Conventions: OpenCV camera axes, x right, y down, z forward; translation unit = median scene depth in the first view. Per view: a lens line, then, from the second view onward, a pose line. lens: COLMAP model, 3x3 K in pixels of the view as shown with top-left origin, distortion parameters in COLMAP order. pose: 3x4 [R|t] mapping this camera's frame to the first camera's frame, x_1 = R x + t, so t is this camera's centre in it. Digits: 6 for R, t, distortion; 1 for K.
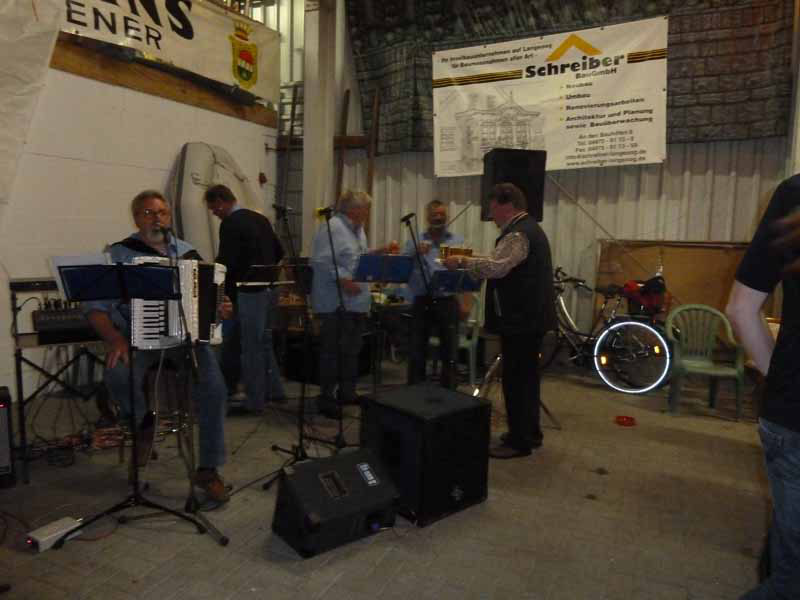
lens RADIAL K [[588.0, 0, 397.5], [0, 588.0, 299.2], [0, 0, 1]] dist [-0.031099, 0.007087]
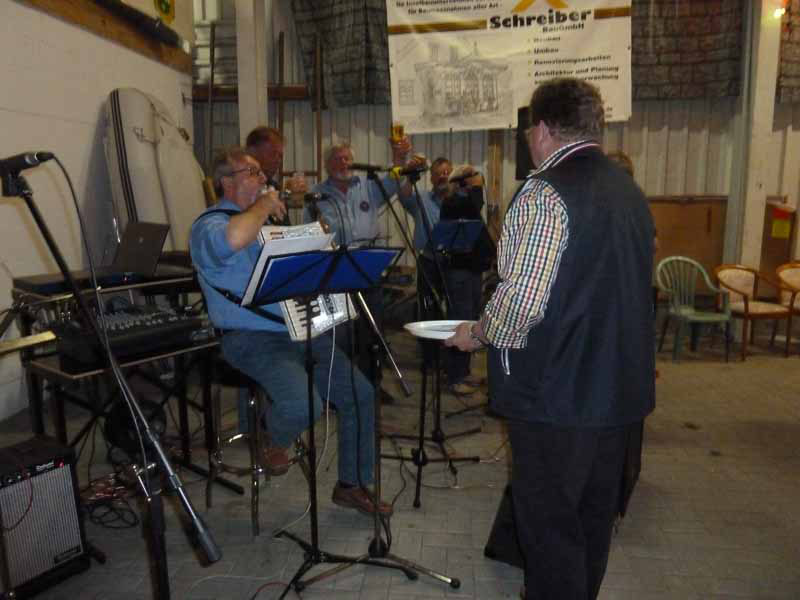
lens RADIAL K [[588.0, 0, 401.3], [0, 588.0, 298.8], [0, 0, 1]] dist [-0.031099, 0.007087]
pose [[0.952180, -0.077879, 0.295447, -0.233187], [0.058848, 0.995610, 0.072782, -0.017349], [-0.299818, -0.051915, 0.952583, 0.111110]]
